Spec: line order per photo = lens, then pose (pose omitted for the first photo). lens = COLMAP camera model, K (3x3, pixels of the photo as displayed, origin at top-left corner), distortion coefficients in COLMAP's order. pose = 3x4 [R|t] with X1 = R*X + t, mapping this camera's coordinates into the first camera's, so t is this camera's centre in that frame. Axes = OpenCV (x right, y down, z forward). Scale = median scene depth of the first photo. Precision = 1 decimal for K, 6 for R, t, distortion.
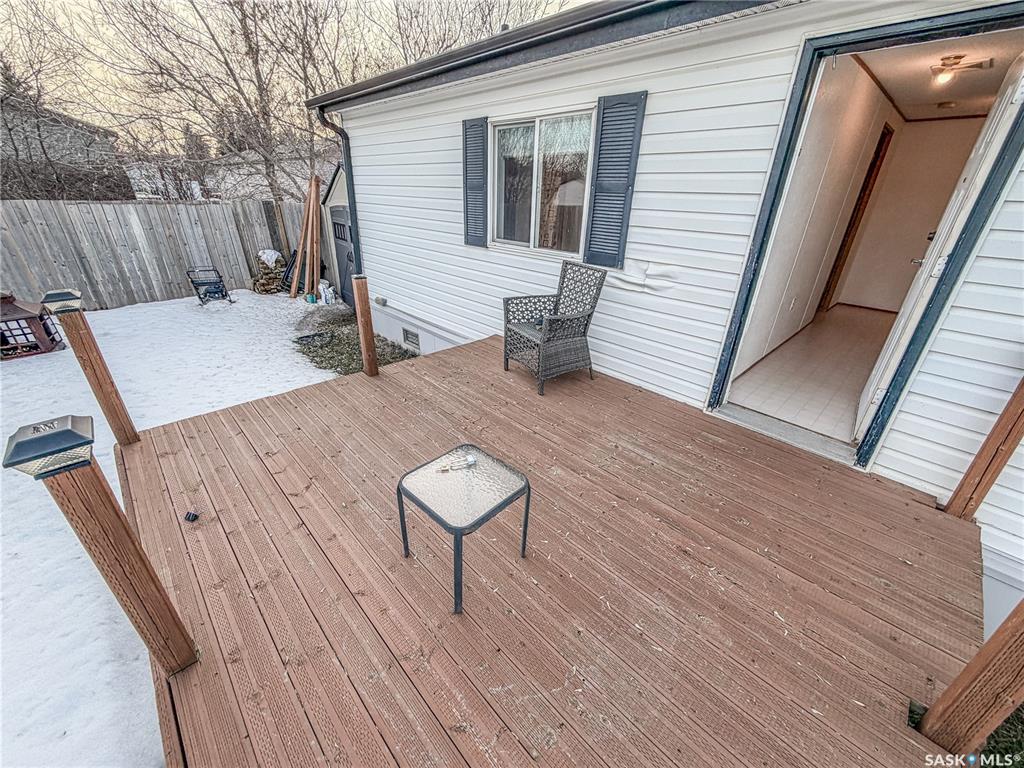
lens RADIAL K [[409.0, 0, 509.4], [0, 409.0, 383.0], [0, 0, 1]] dist [0.001167, 0.000007]
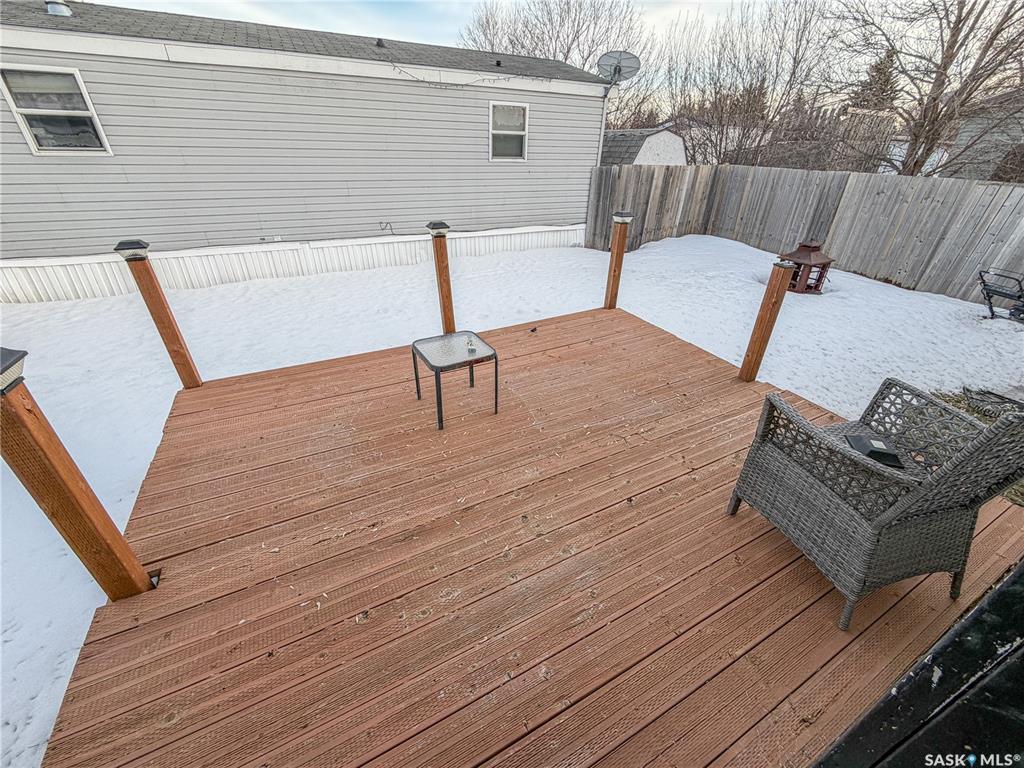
lens RADIAL K [[409.0, 0, 509.4], [0, 409.0, 383.0], [0, 0, 1]] dist [0.001167, 0.000007]
pose [[-0.285195, 0.458985, -0.841425, 0.287438], [-0.439240, 0.717686, 0.540365, -0.140719], [0.851899, 0.523697, -0.003076, 0.315075]]
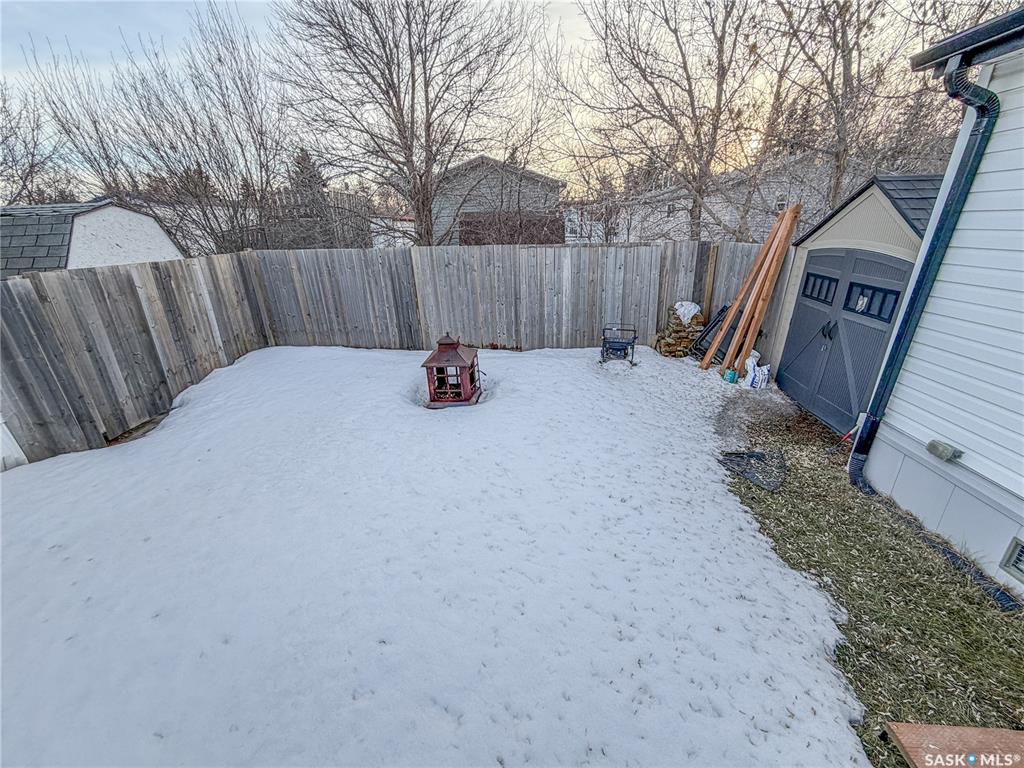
lens RADIAL K [[409.0, 0, 509.4], [0, 409.0, 383.0], [0, 0, 1]] dist [0.001167, 0.000007]
pose [[0.696842, 0.223814, -0.681409, -0.341363], [-0.271649, 0.961644, 0.038057, -0.149897], [0.663790, 0.158584, 0.730913, 0.297663]]
